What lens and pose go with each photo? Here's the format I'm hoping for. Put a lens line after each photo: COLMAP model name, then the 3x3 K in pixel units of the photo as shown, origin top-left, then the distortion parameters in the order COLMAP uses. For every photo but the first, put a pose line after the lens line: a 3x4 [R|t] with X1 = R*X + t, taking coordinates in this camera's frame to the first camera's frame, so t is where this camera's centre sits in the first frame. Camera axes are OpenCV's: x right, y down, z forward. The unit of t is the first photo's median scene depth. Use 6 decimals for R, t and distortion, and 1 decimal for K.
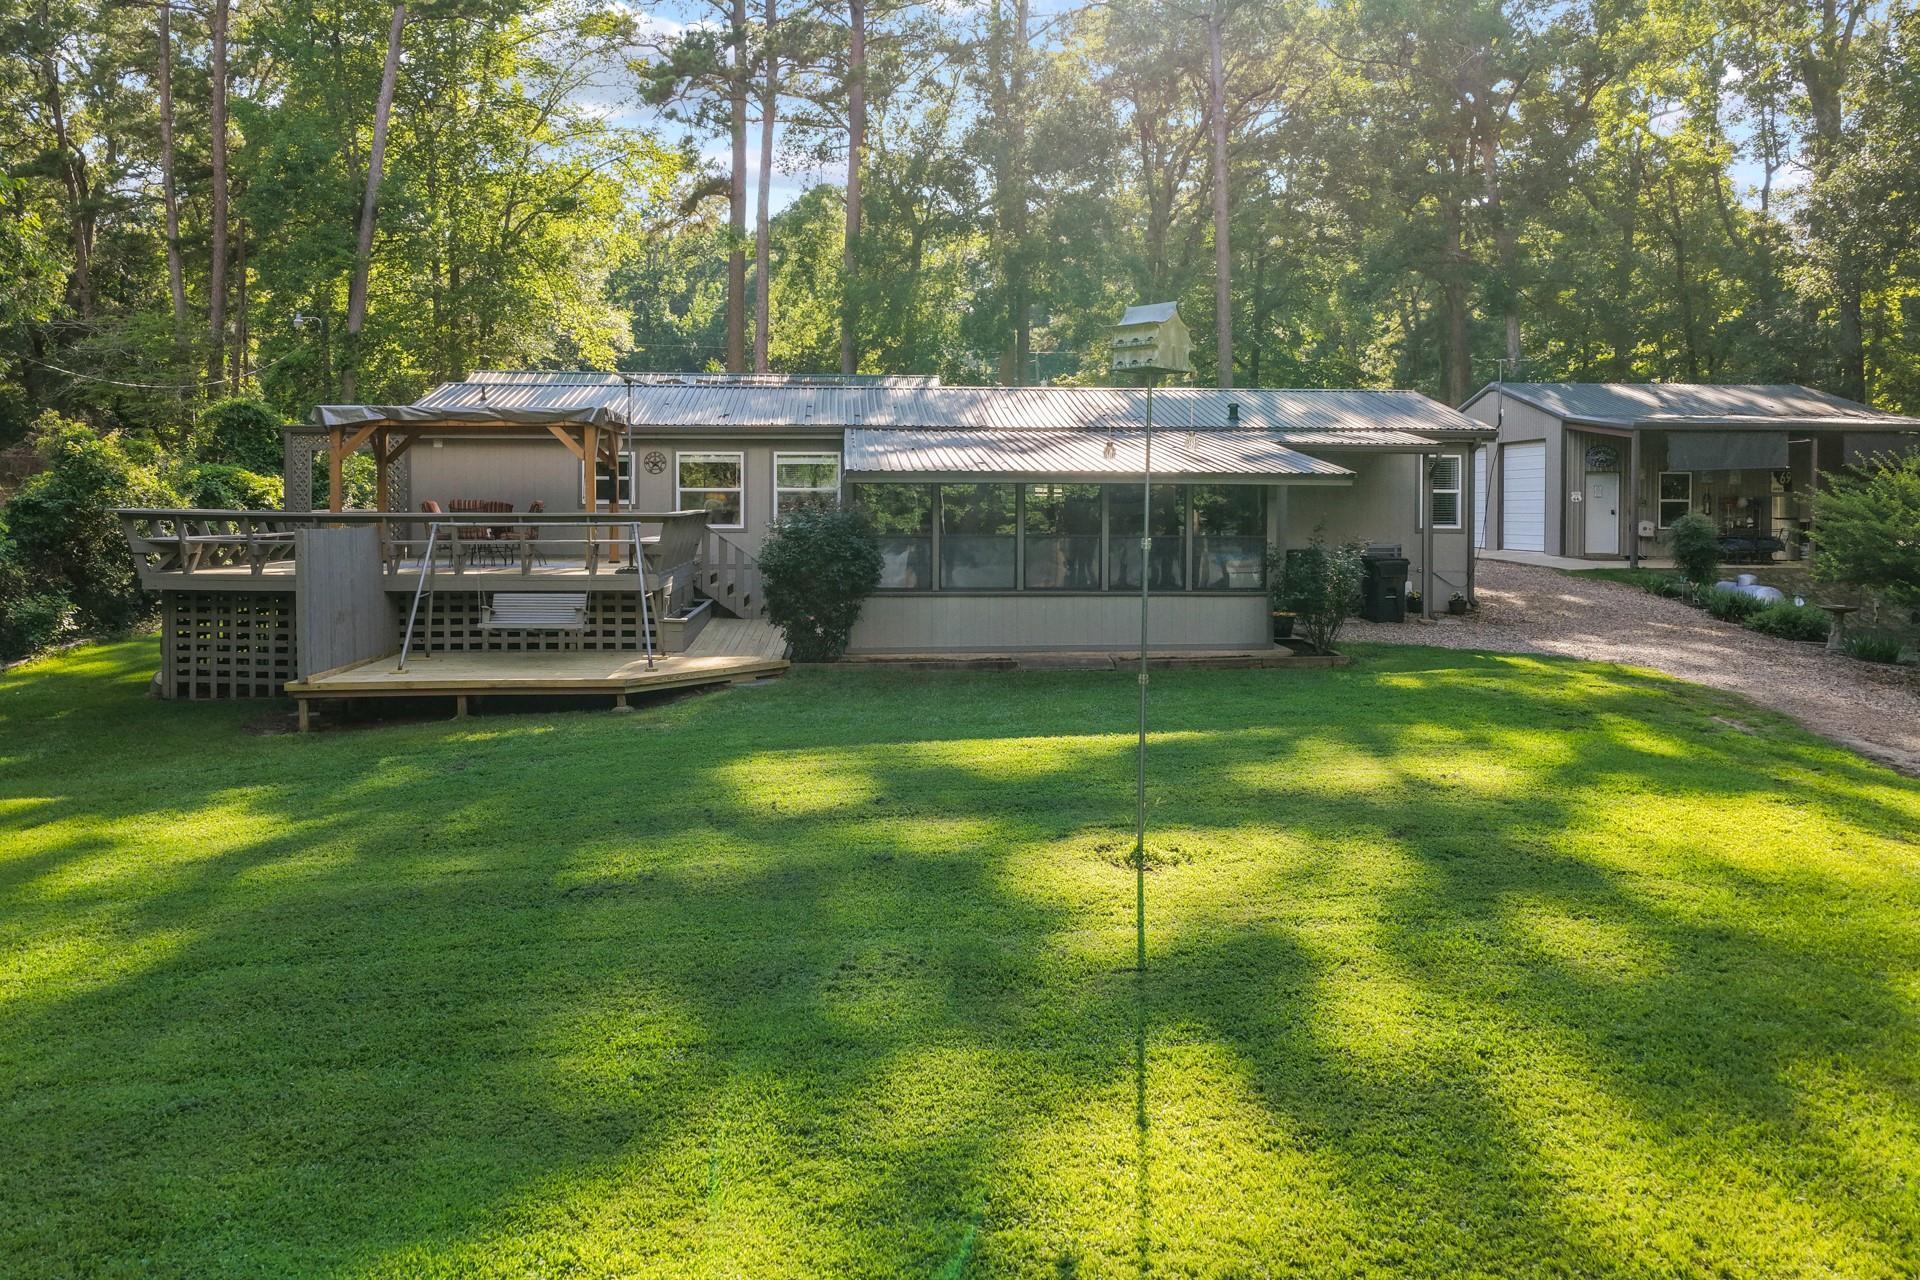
lens RADIAL K [[1658.4, 0, 960.6], [0, 1658.4, 483.2], [0, 0, 1]] dist [0.011514, 0.007961]
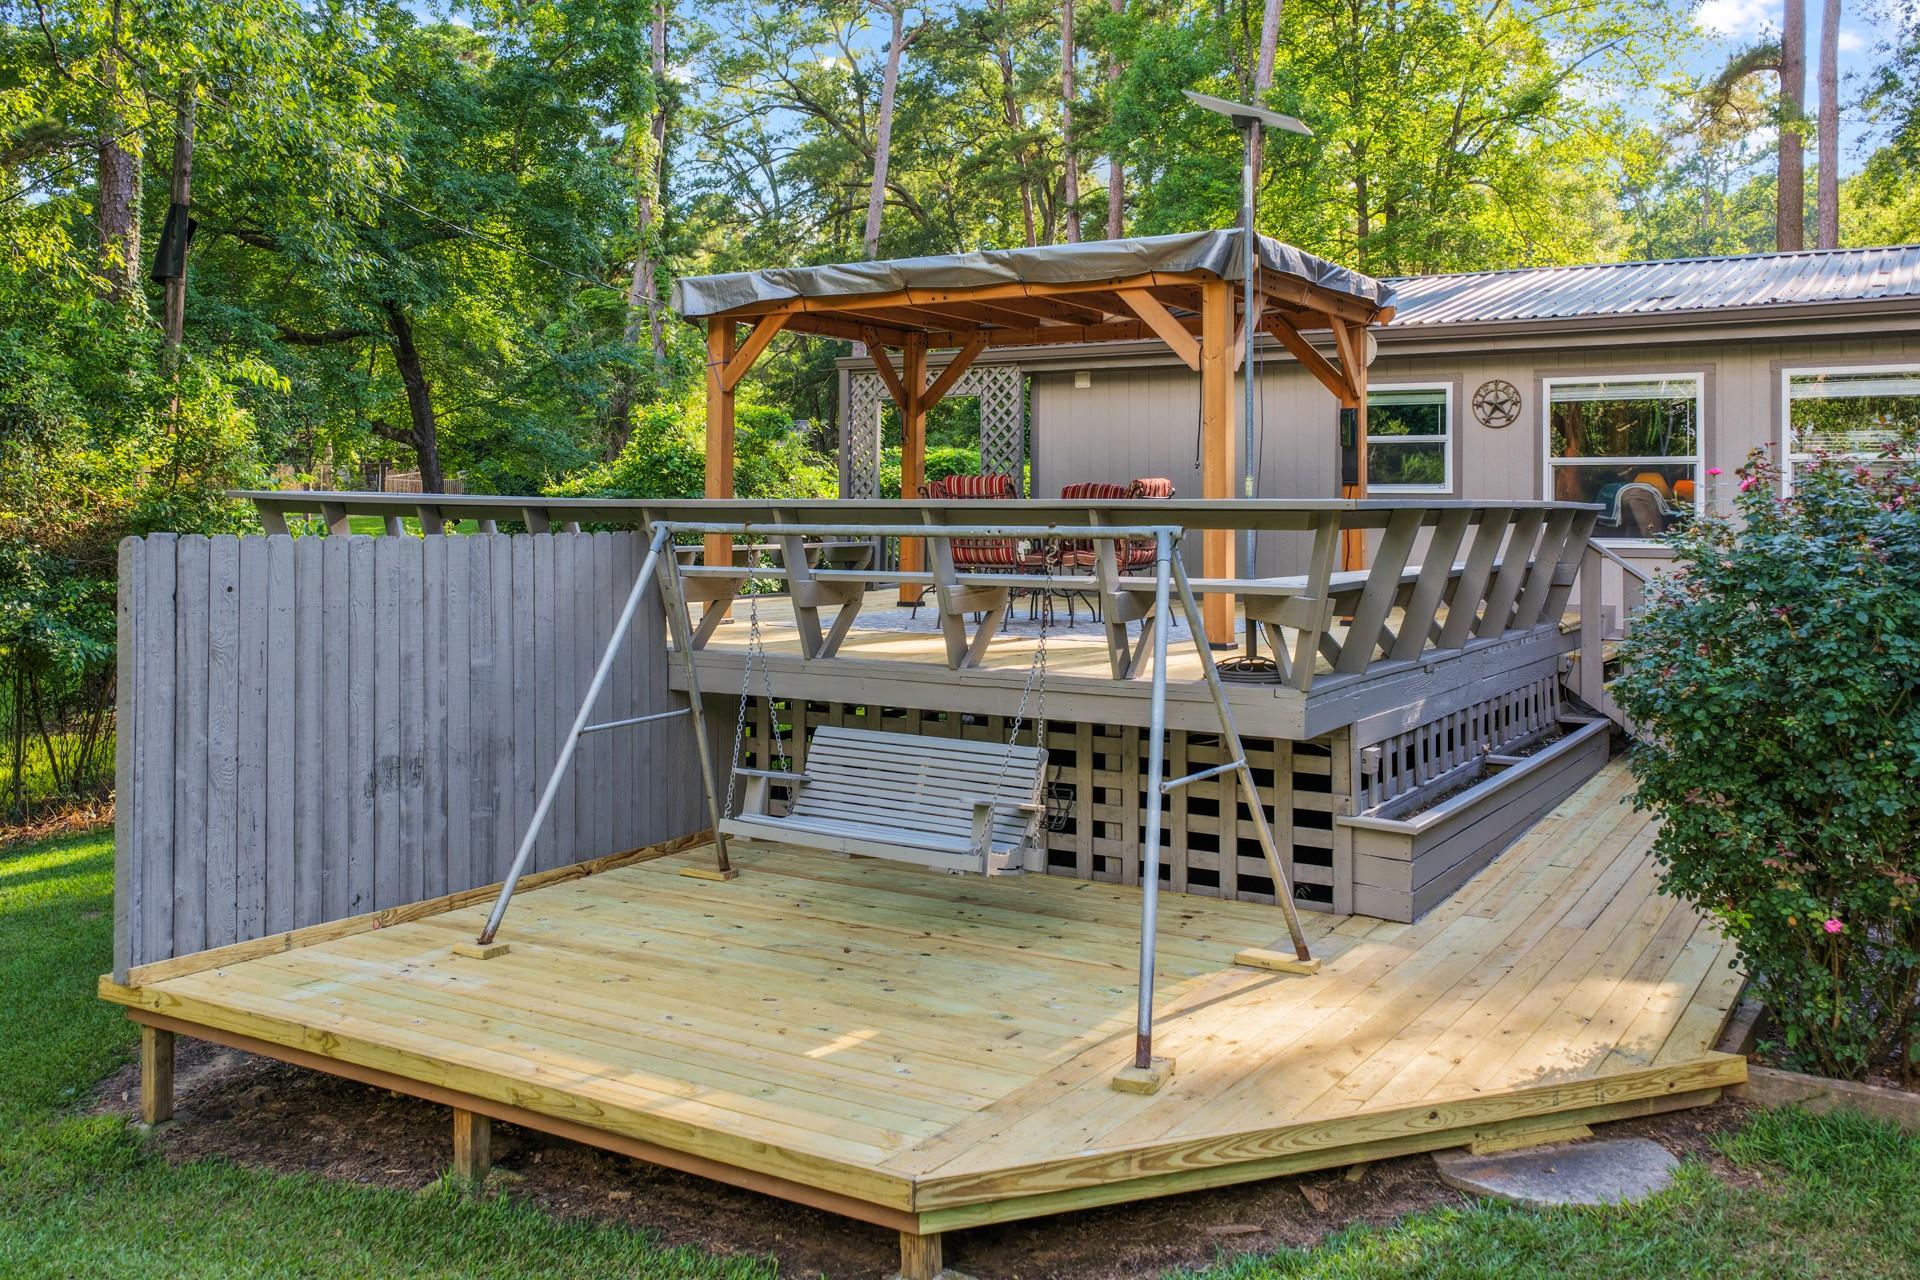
lens RADIAL K [[1658.4, 0, 960.6], [0, 1658.4, 483.2], [0, 0, 1]] dist [0.011514, 0.007961]
pose [[0.815946, -0.006465, -0.578092, -0.038803], [0.002102, 0.999964, -0.008216, 0.013335], [0.578125, 0.005488, 0.815930, 0.538306]]
